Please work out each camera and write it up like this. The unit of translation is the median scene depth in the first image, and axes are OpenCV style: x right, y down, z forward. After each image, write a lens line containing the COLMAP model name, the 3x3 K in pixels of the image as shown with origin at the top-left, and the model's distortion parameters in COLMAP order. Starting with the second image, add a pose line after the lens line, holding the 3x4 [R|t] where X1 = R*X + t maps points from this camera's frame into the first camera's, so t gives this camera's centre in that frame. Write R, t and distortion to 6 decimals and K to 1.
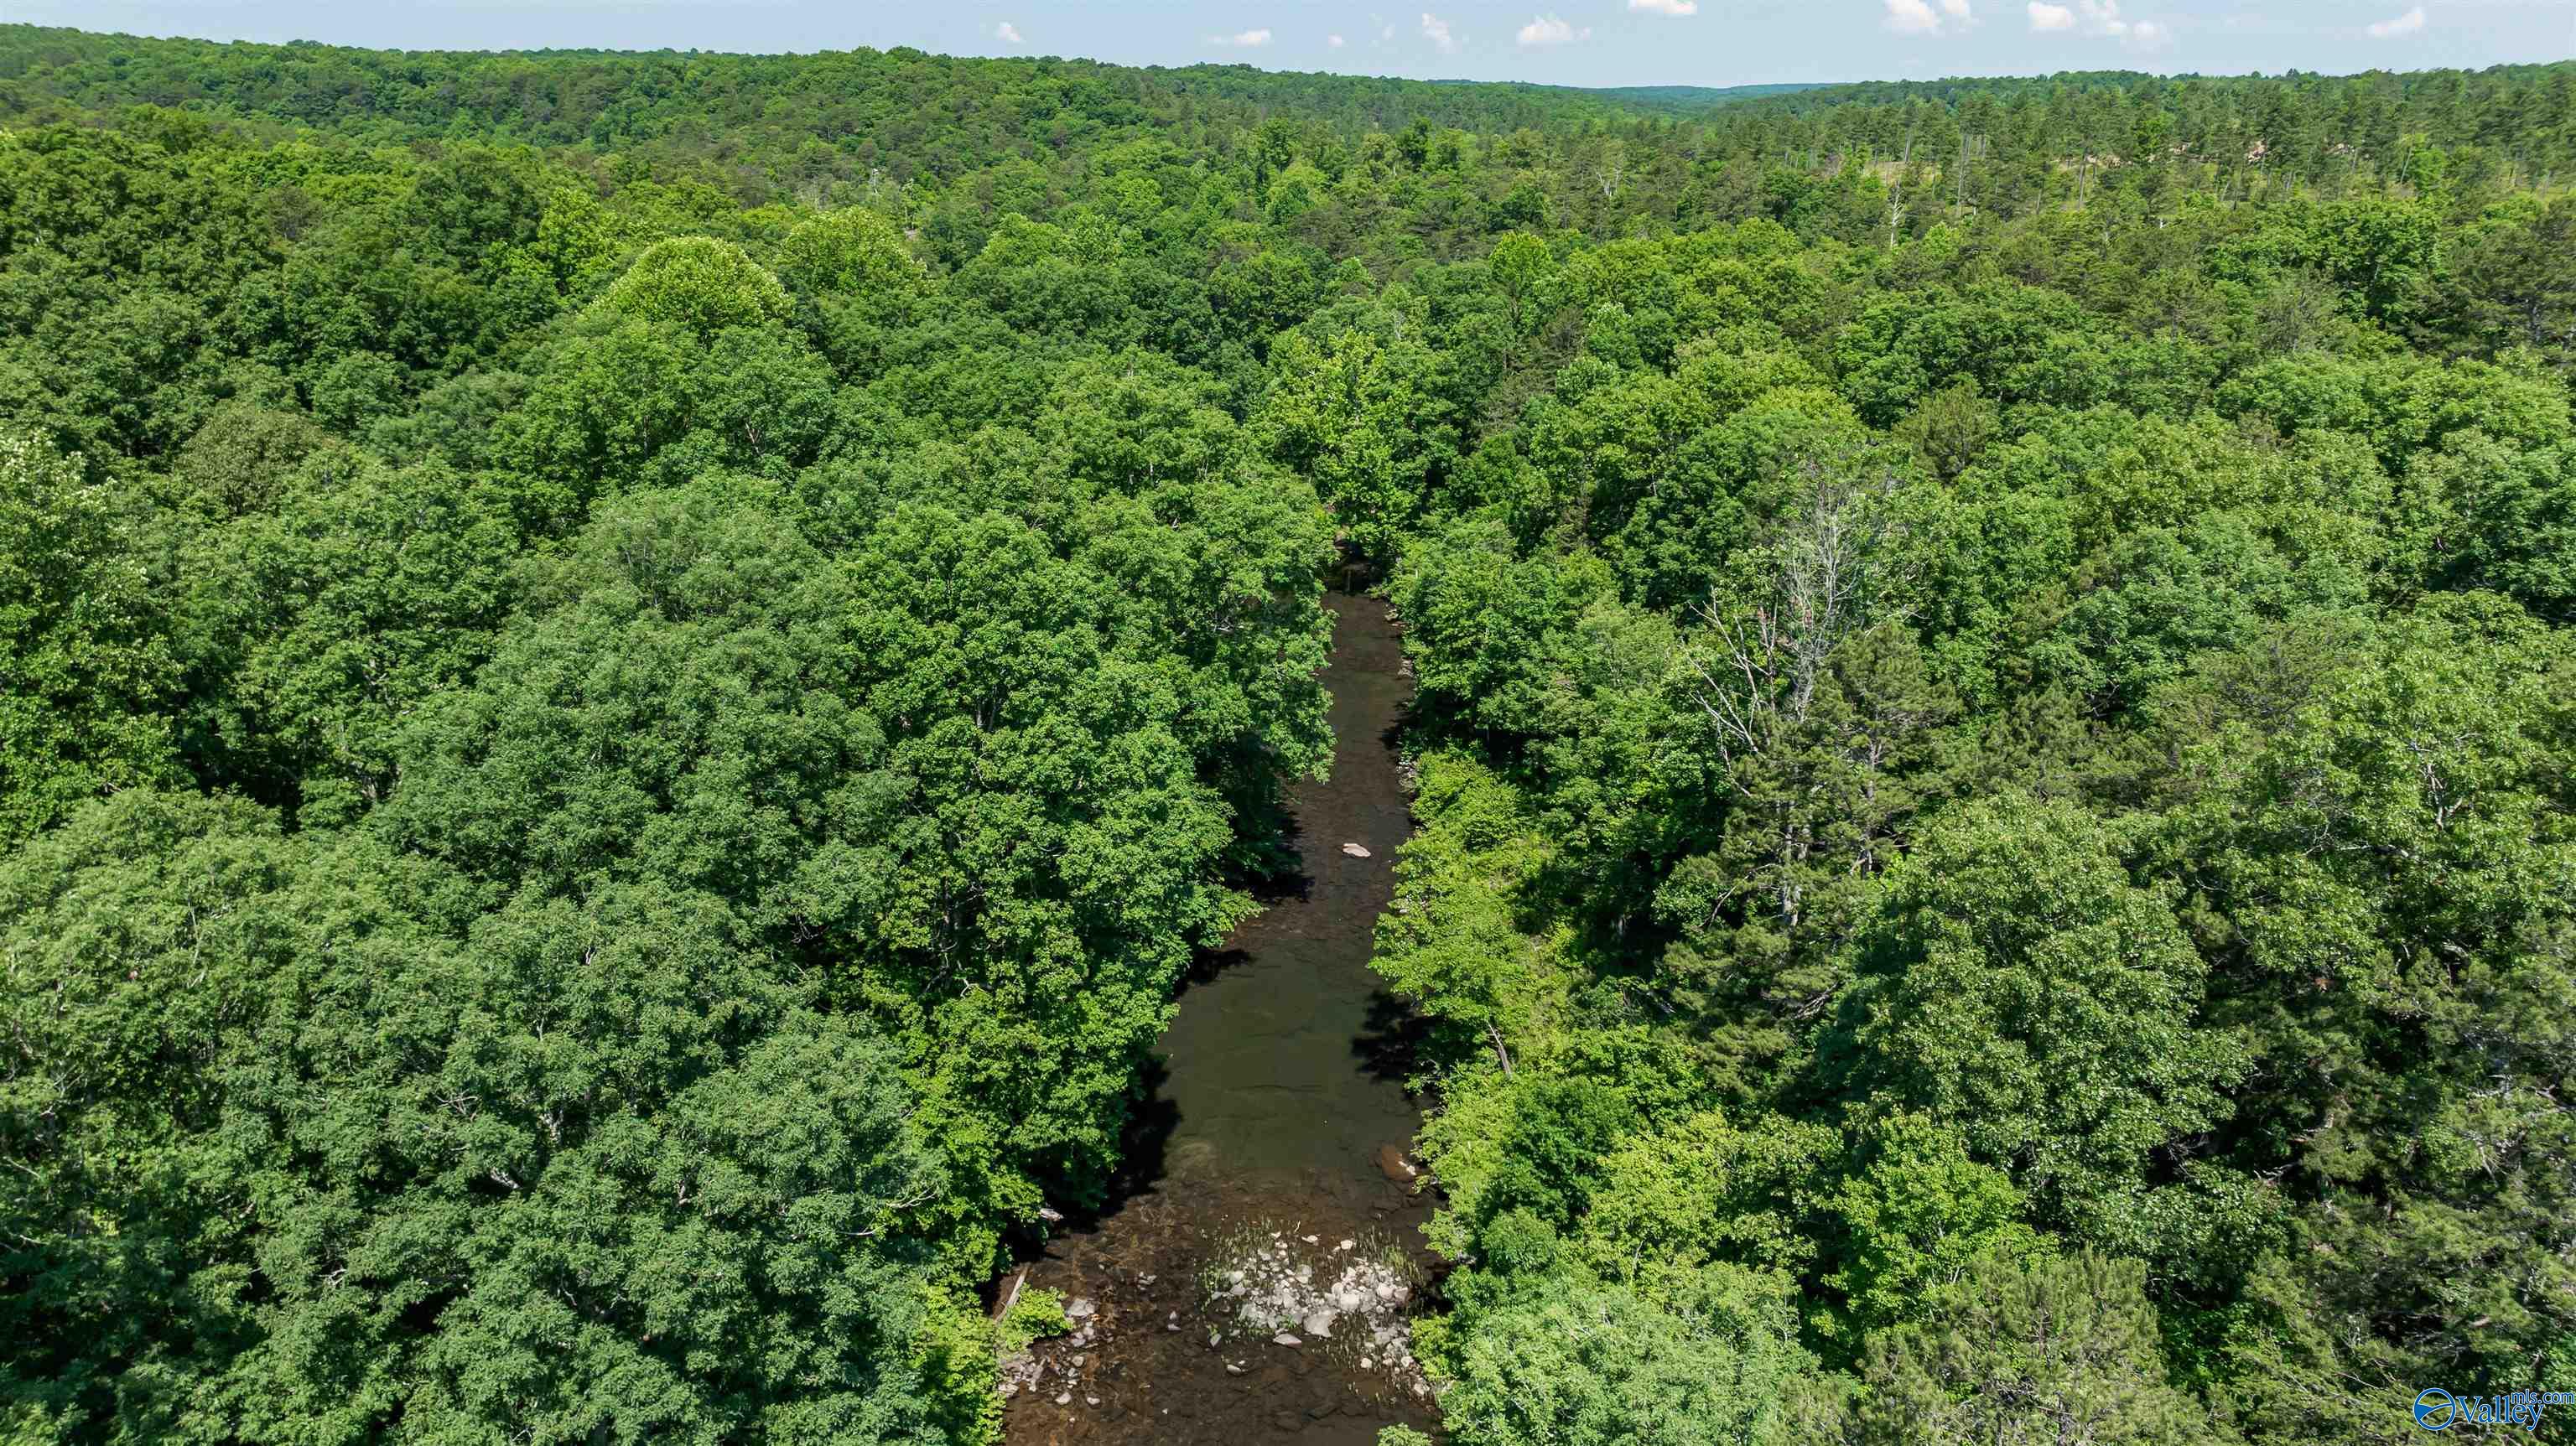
lens RADIAL K [[1829.1, 0, 1285.3], [0, 1829.1, 722.4], [0, 0, 1]] dist [-0.028281, 0.031118]
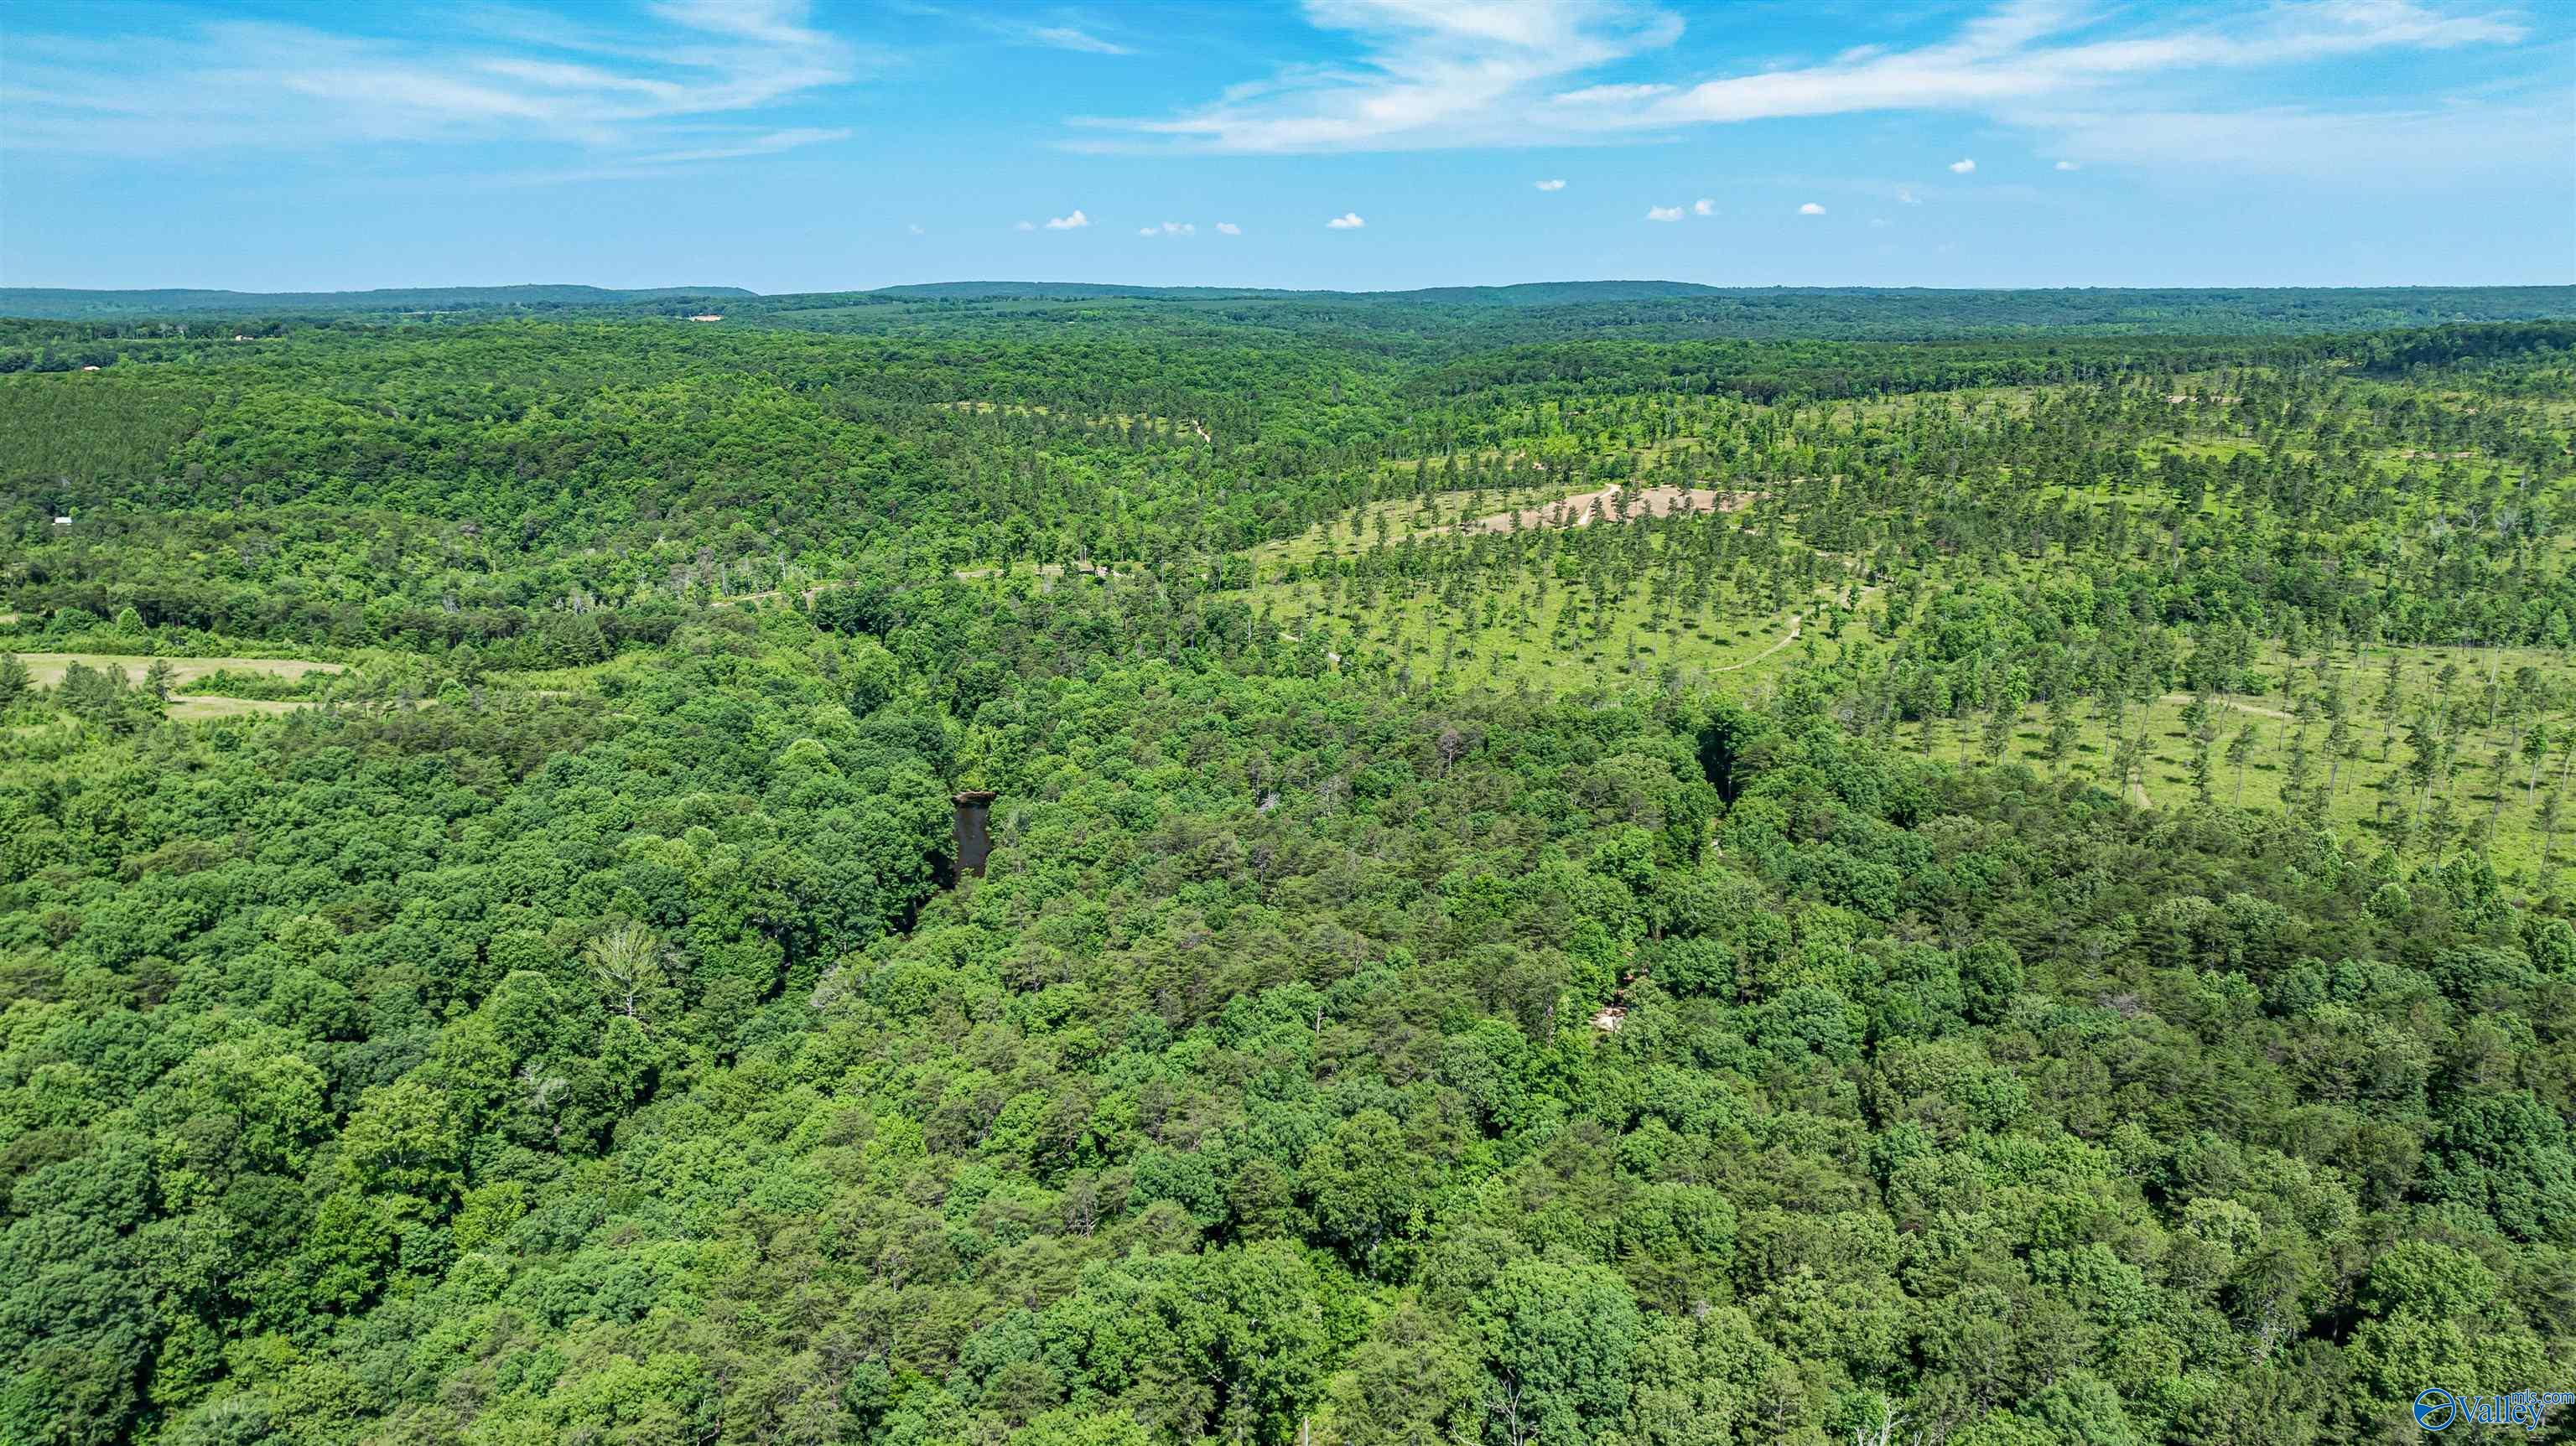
lens RADIAL K [[1829.1, 0, 1302.4], [0, 1829.1, 704.1], [0, 0, 1]] dist [-0.028281, 0.031118]
pose [[0.994971, -0.034659, 0.093974, 0.508299], [0.043574, 0.994567, -0.094537, 0.124019], [-0.090187, 0.098156, 0.991076, -3.927844]]
